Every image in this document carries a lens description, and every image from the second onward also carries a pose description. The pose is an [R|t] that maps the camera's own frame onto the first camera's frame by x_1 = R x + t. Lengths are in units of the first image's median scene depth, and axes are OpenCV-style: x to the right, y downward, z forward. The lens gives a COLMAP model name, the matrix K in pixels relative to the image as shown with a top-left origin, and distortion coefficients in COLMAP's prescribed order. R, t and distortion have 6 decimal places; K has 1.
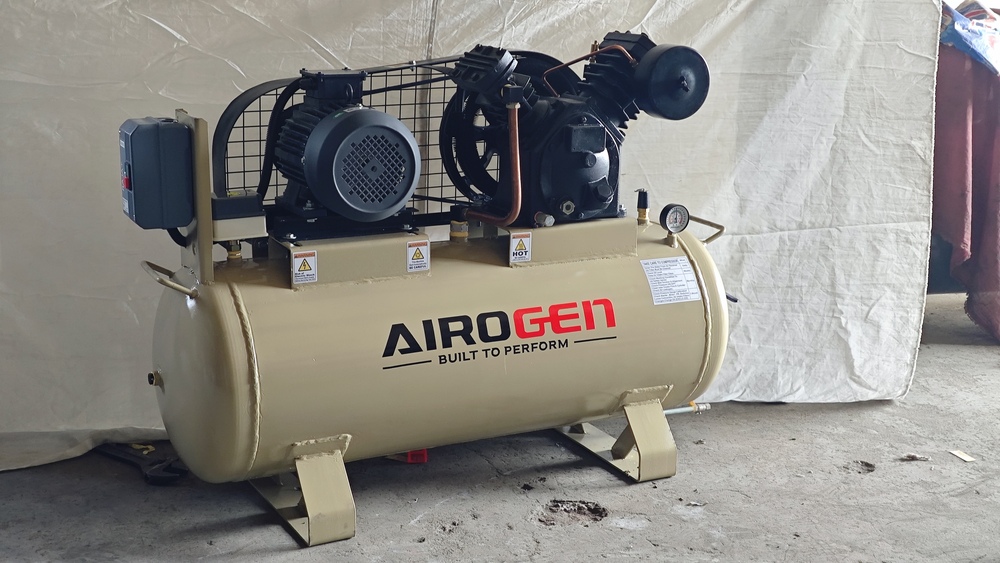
lens RADIAL K [[1350.5, 0, 499.0], [0, 1350.5, 287.2], [0, 0, 1]] dist [0.075991, 0.000000]
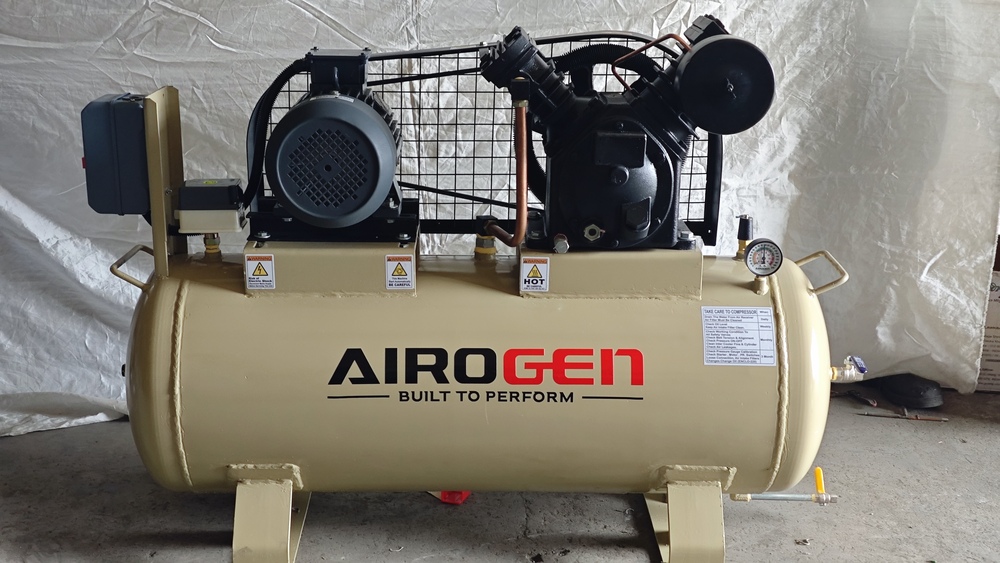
lens RADIAL K [[1350.5, 0, 496.9], [0, 1350.5, 291.0], [0, 0, 1]] dist [0.075991, 0.000000]
pose [[0.897304, 0.119400, -0.424958, 0.358943], [-0.104658, 0.992818, 0.057963, -0.066863], [0.428826, -0.007535, 0.903356, 0.250201]]
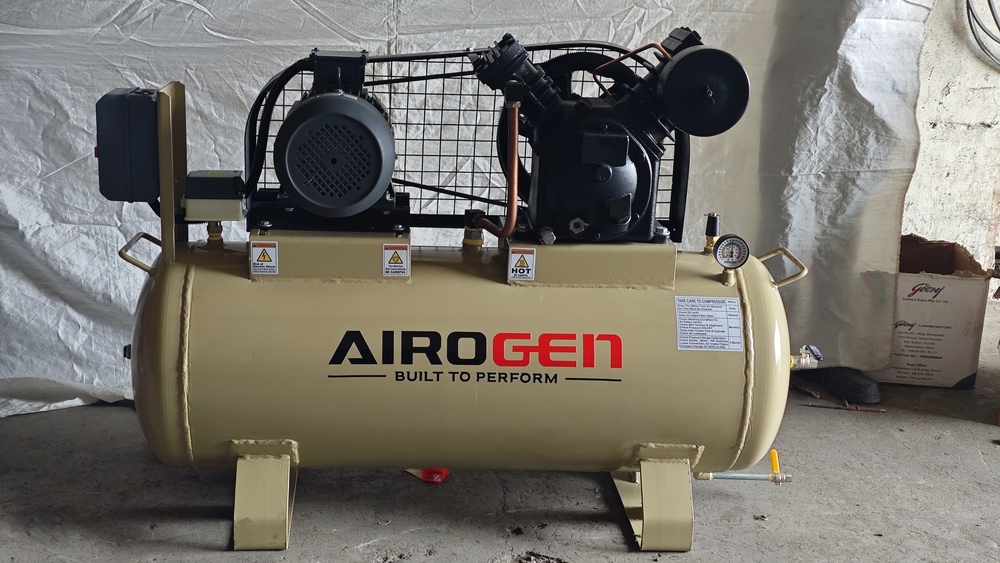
lens RADIAL K [[1350.5, 0, 493.4], [0, 1350.5, 282.7], [0, 0, 1]] dist [0.075991, 0.000000]
pose [[0.920268, 0.125080, -0.370759, 0.340075], [-0.120577, 0.992073, 0.035402, -0.047989], [0.372248, 0.012126, 0.928054, 0.174030]]
